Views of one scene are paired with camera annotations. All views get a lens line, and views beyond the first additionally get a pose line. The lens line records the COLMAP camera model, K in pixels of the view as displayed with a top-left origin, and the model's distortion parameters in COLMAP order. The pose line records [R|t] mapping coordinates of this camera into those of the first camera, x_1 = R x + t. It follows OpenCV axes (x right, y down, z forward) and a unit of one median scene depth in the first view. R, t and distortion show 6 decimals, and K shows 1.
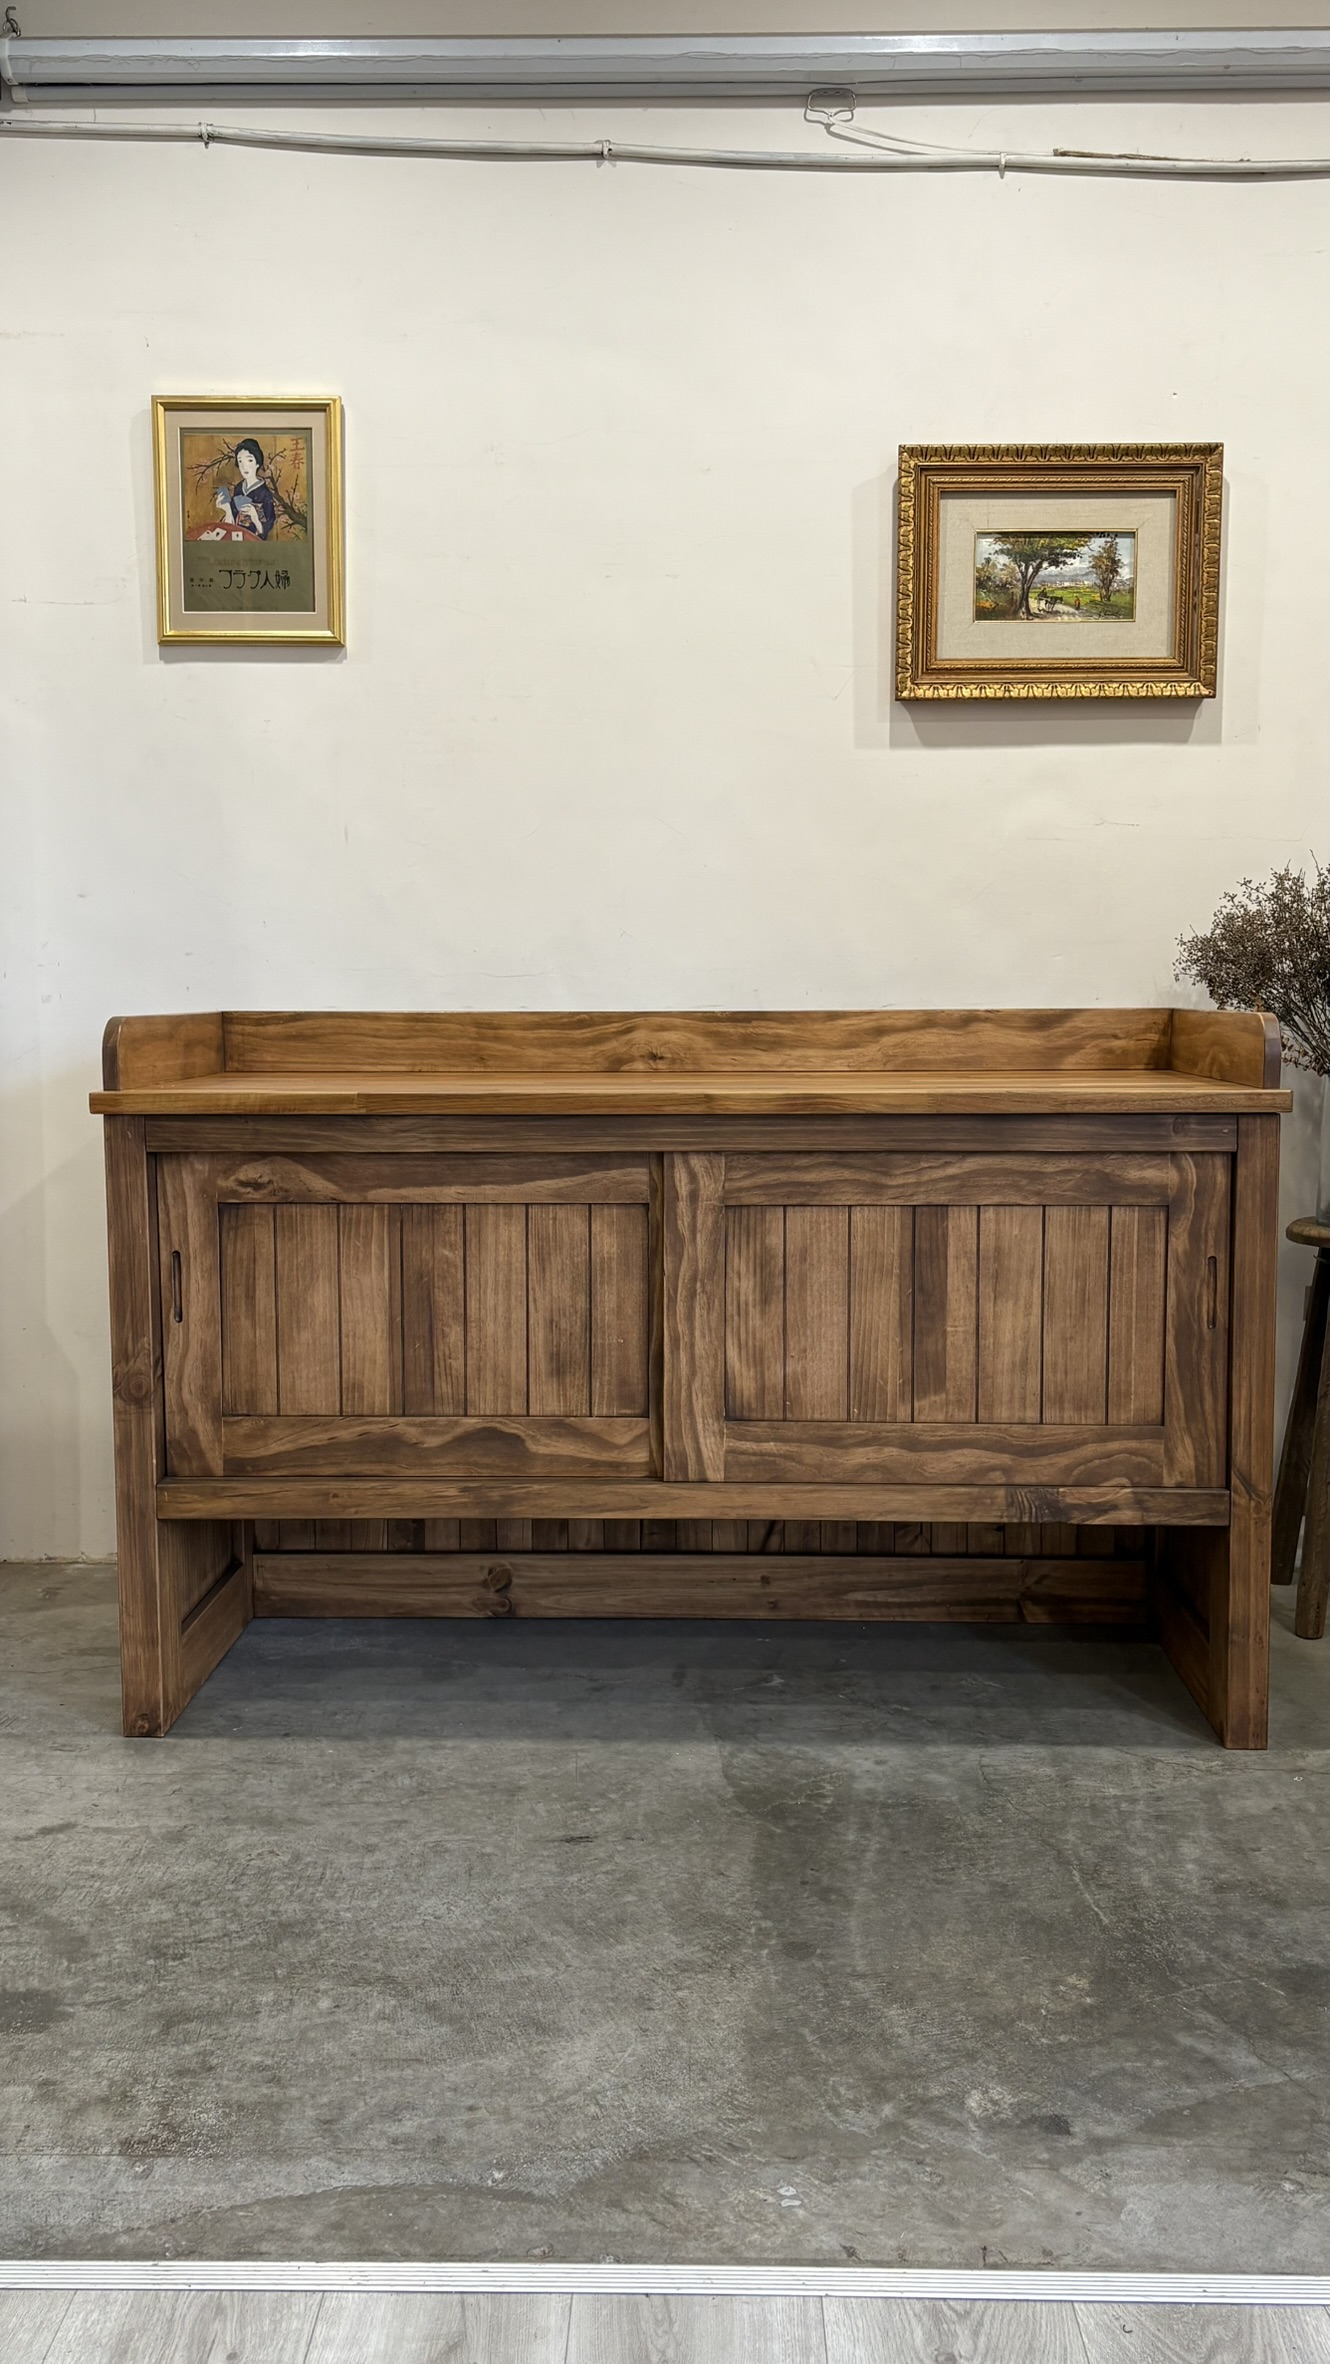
lens RADIAL K [[1954.4, 0, 665.0], [0, 1954.4, 1182.0], [0, 0, 1]] dist [0.252128, -0.826625]
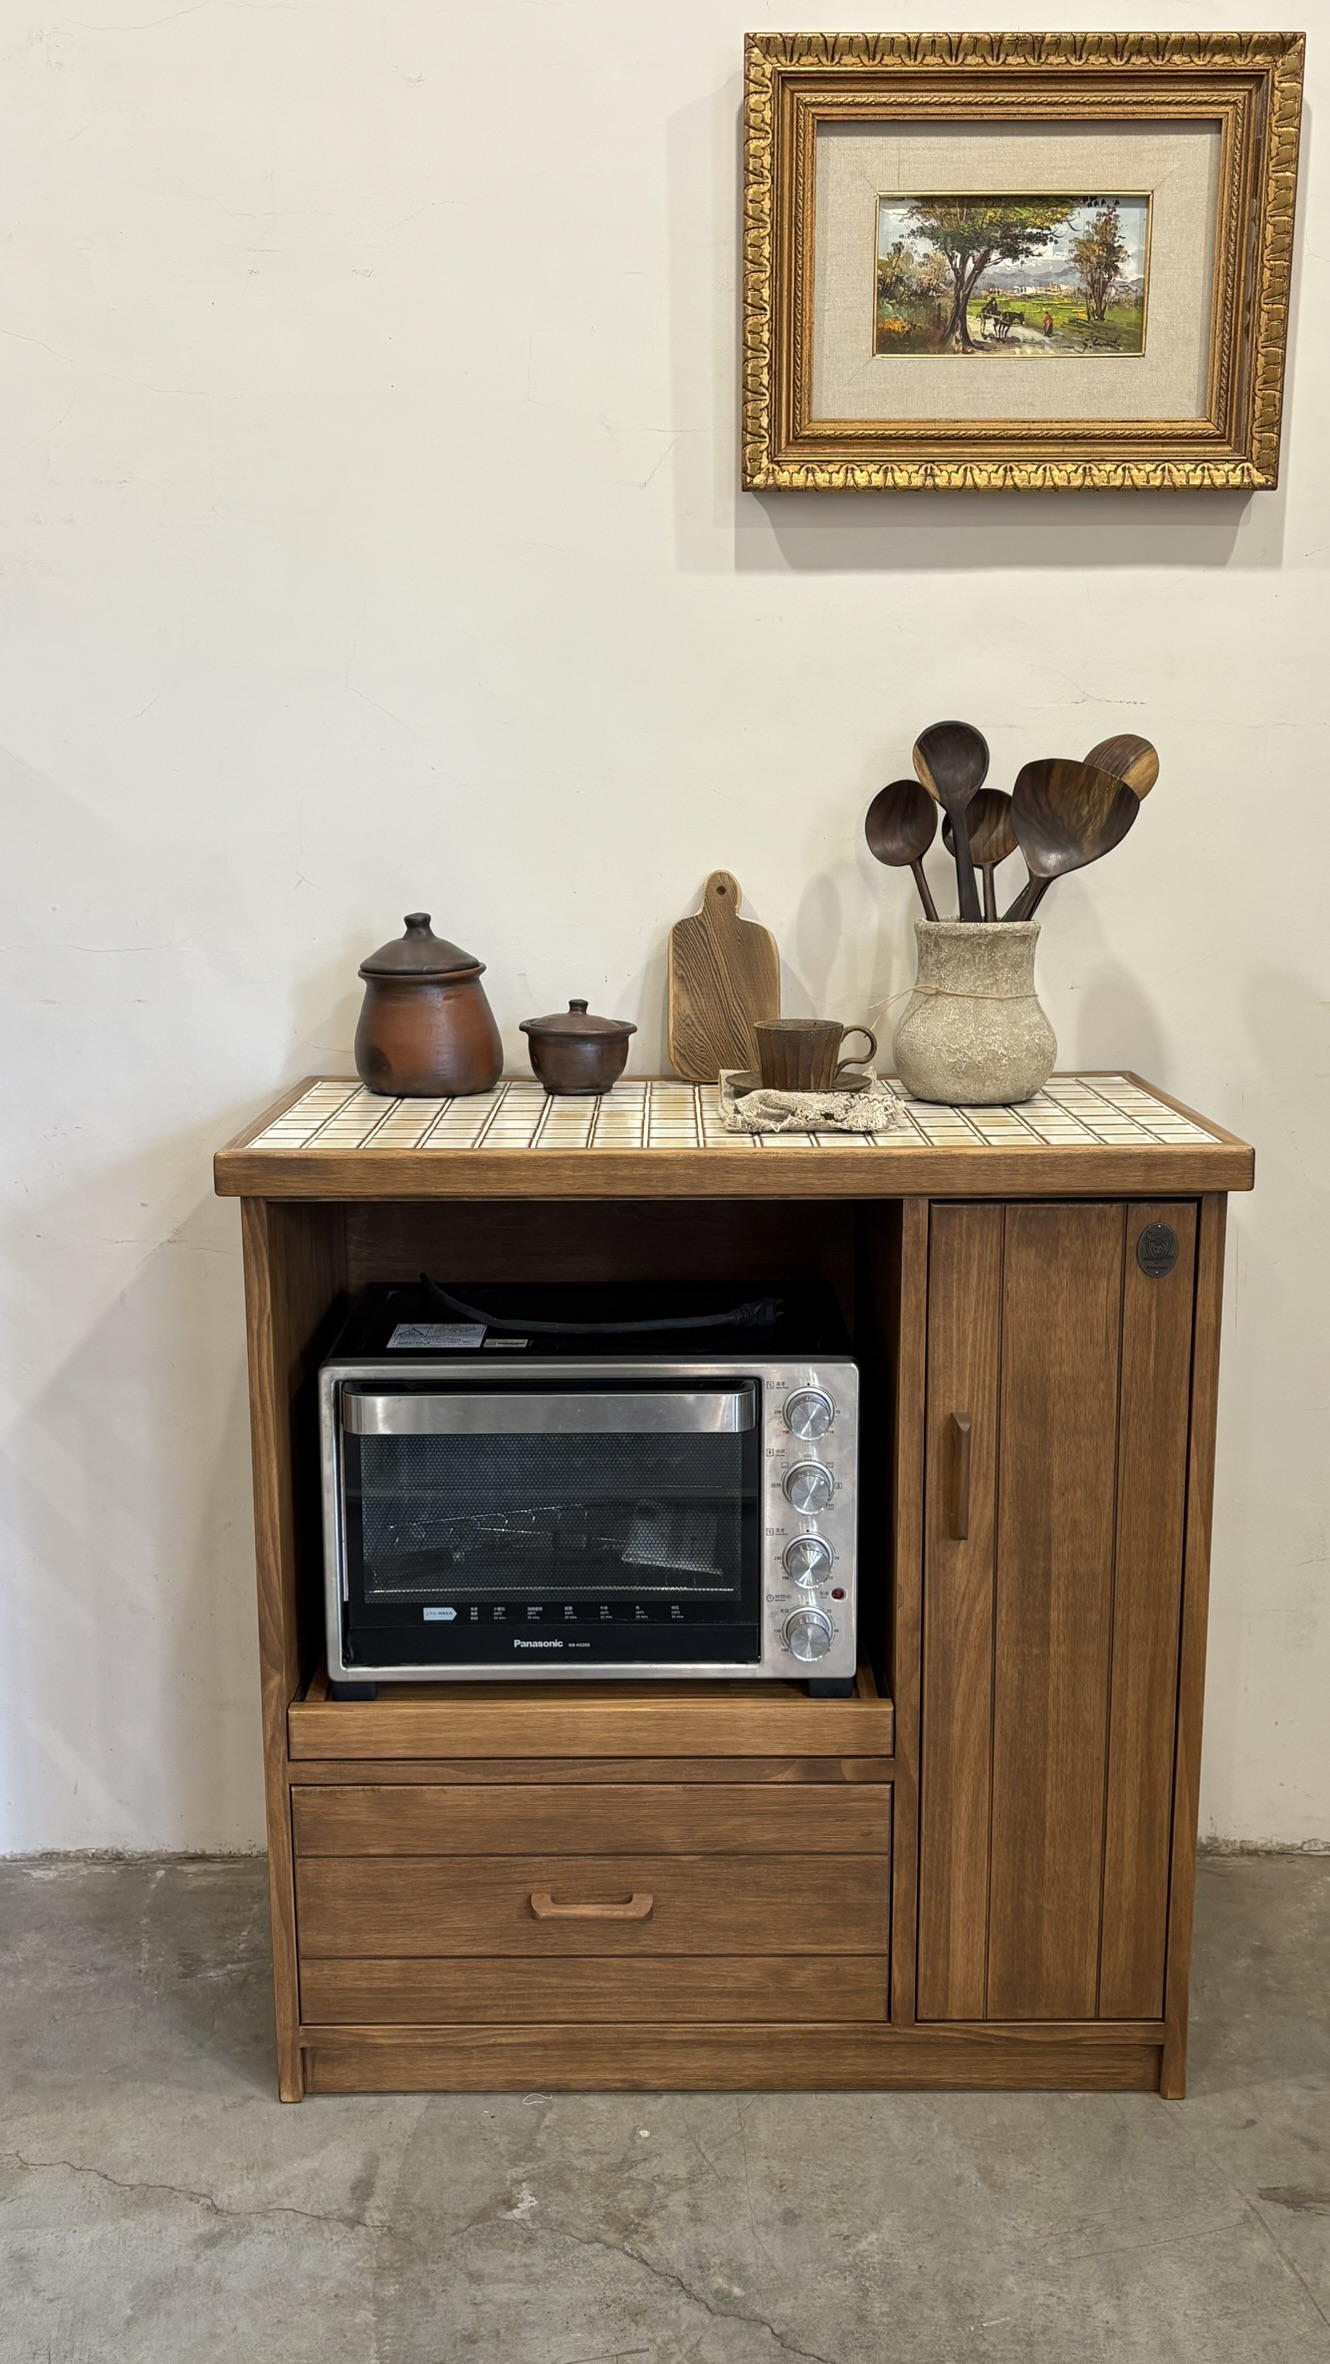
lens RADIAL K [[2027.6, 0, 656.8], [0, 2027.6, 1189.9], [0, 0, 1]] dist [0.048030, -0.039278]
pose [[0.999518, -0.008293, 0.029917, 0.087402], [0.005315, 0.995146, 0.098264, -0.117748], [-0.030587, -0.098057, 0.994711, 0.463413]]
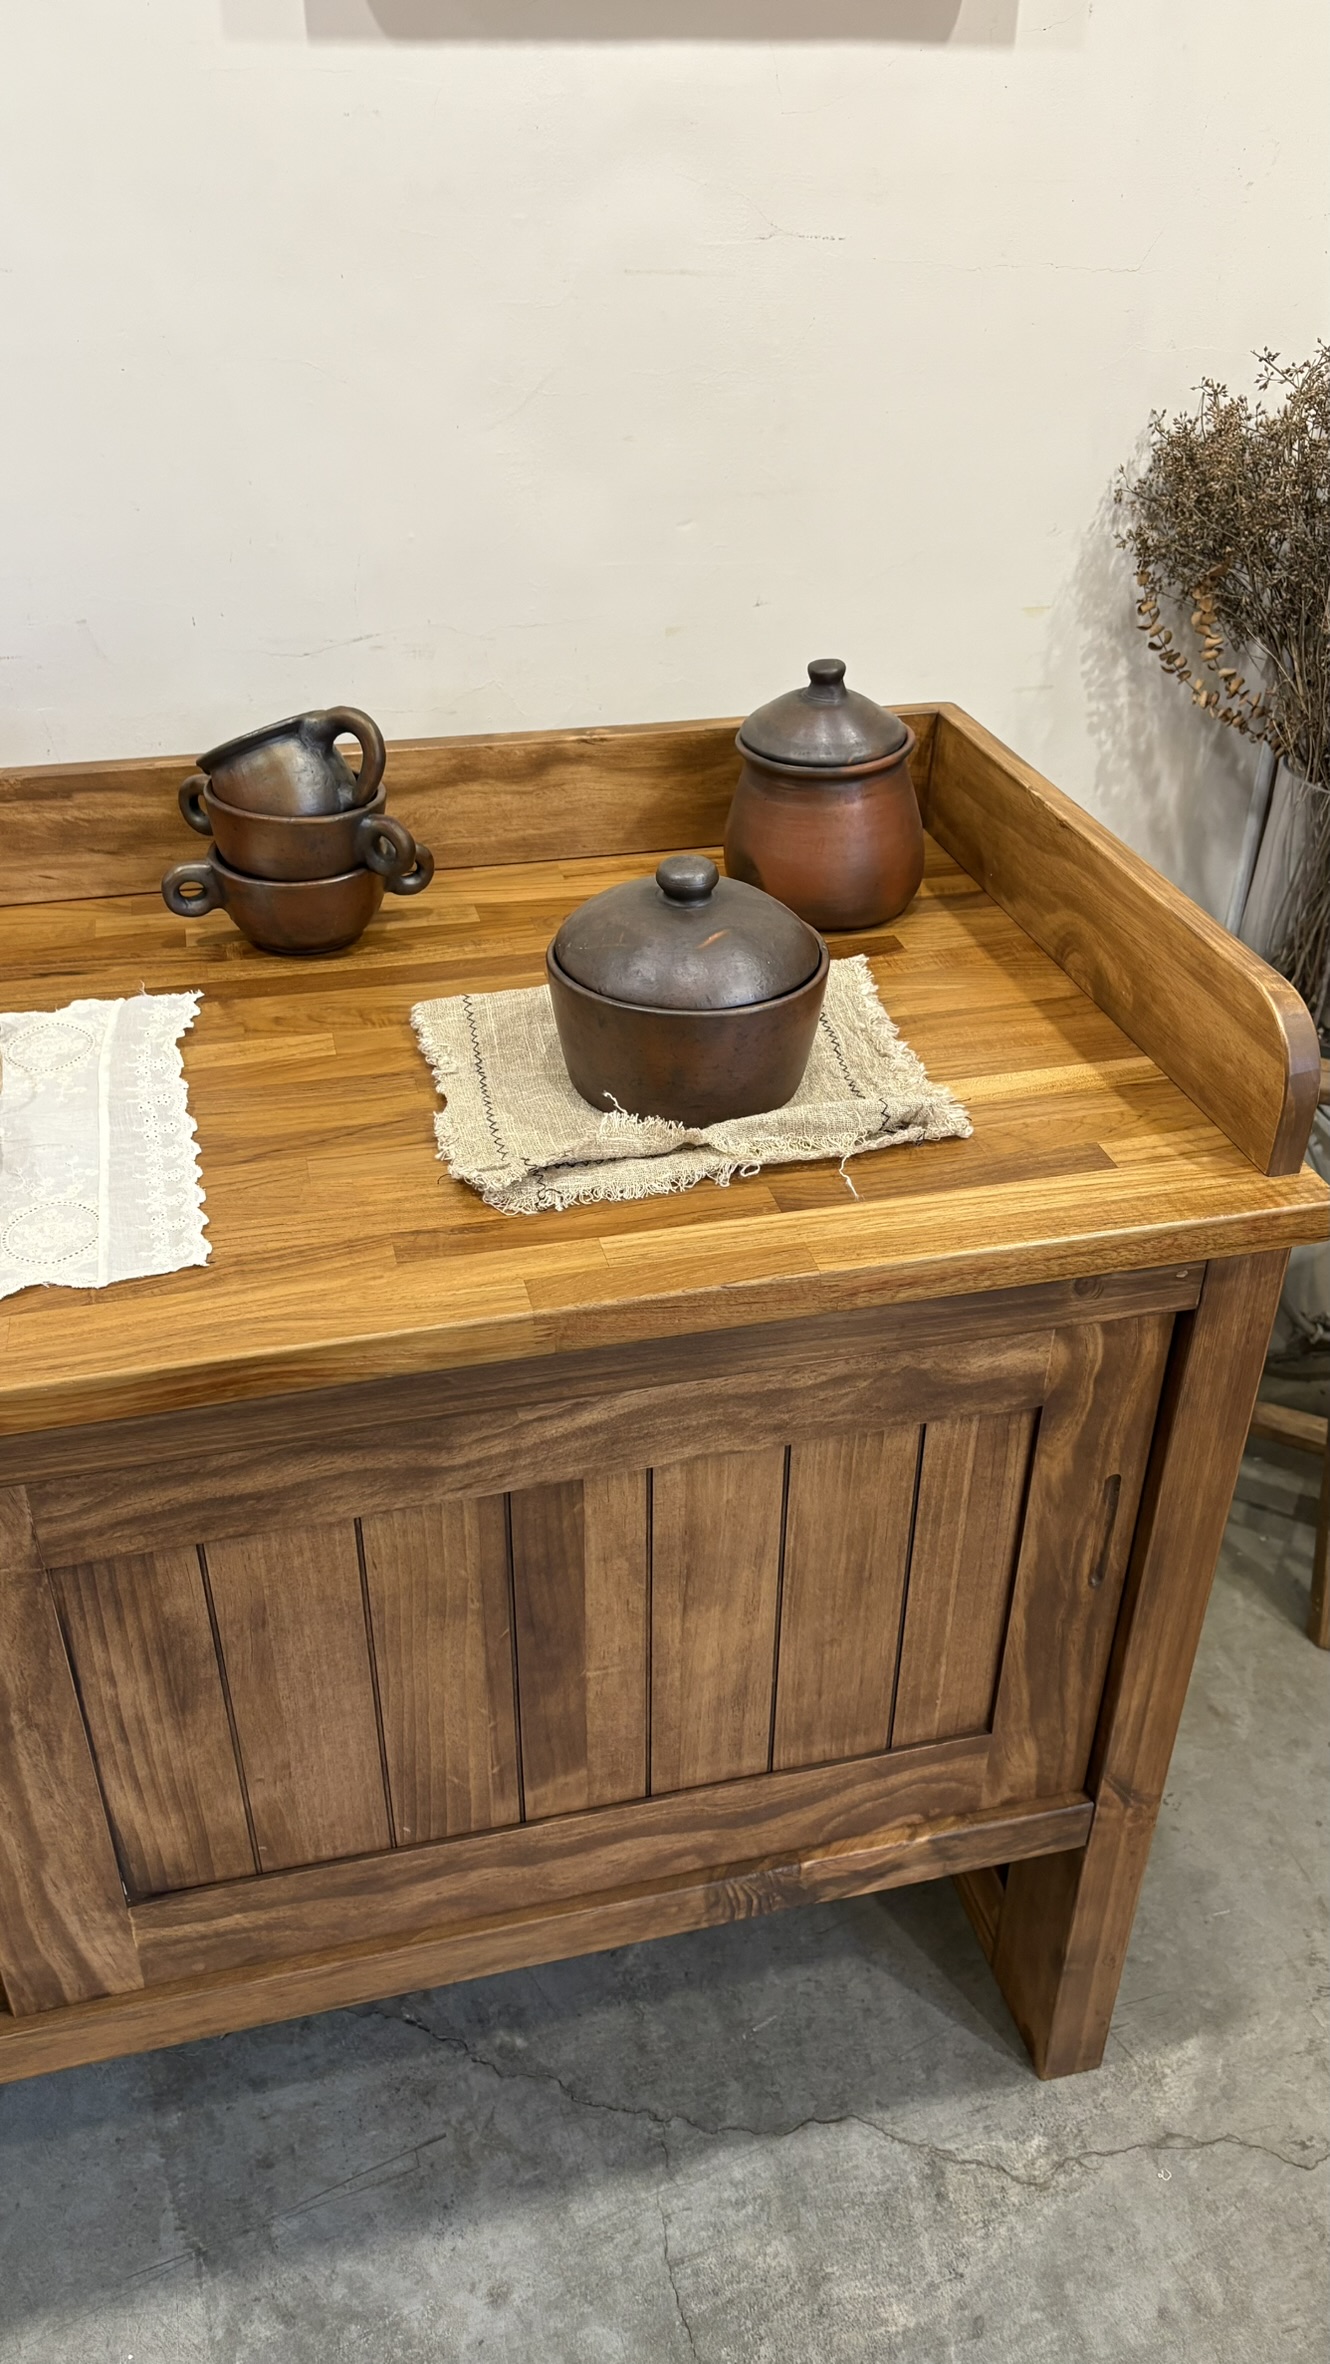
lens RADIAL K [[1797.8, 0, 665.0], [0, 1797.8, 1182.0], [0, 0, 1]] dist [0.019510, 0.005314]
pose [[0.961053, -0.141669, 0.237293, 0.075105], [0.018818, 0.890172, 0.455236, -0.222285], [-0.275724, -0.433041, 0.858168, 0.668341]]
